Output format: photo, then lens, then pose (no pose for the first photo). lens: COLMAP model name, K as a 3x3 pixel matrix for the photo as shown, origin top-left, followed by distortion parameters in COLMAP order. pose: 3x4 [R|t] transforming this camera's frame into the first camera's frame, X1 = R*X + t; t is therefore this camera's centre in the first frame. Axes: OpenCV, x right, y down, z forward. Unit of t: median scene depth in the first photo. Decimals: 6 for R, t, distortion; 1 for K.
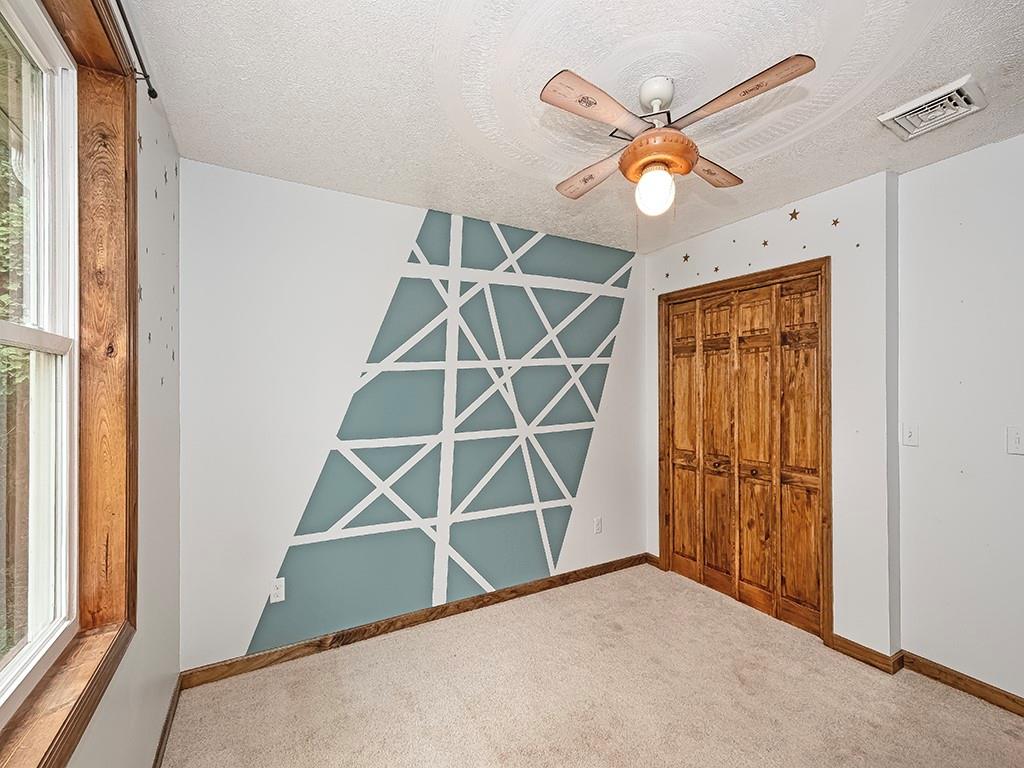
lens RADIAL K [[452.4, 0, 513.9], [0, 452.4, 390.0], [0, 0, 1]] dist [0.011468, -0.003509]
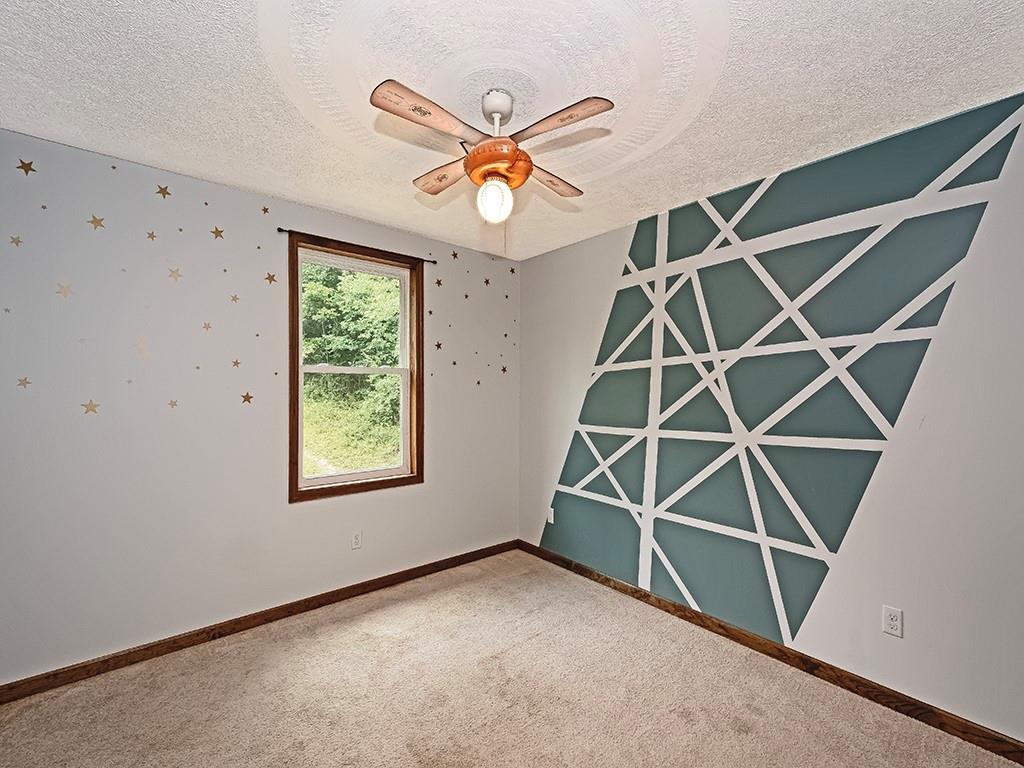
lens RADIAL K [[452.4, 0, 513.2], [0, 452.4, 383.1], [0, 0, 1]] dist [0.011468, -0.003509]
pose [[0.158683, -0.006979, -0.987305, 0.787972], [0.003256, 0.999973, -0.006545, -0.003009], [0.987324, -0.002176, 0.158701, 0.496642]]
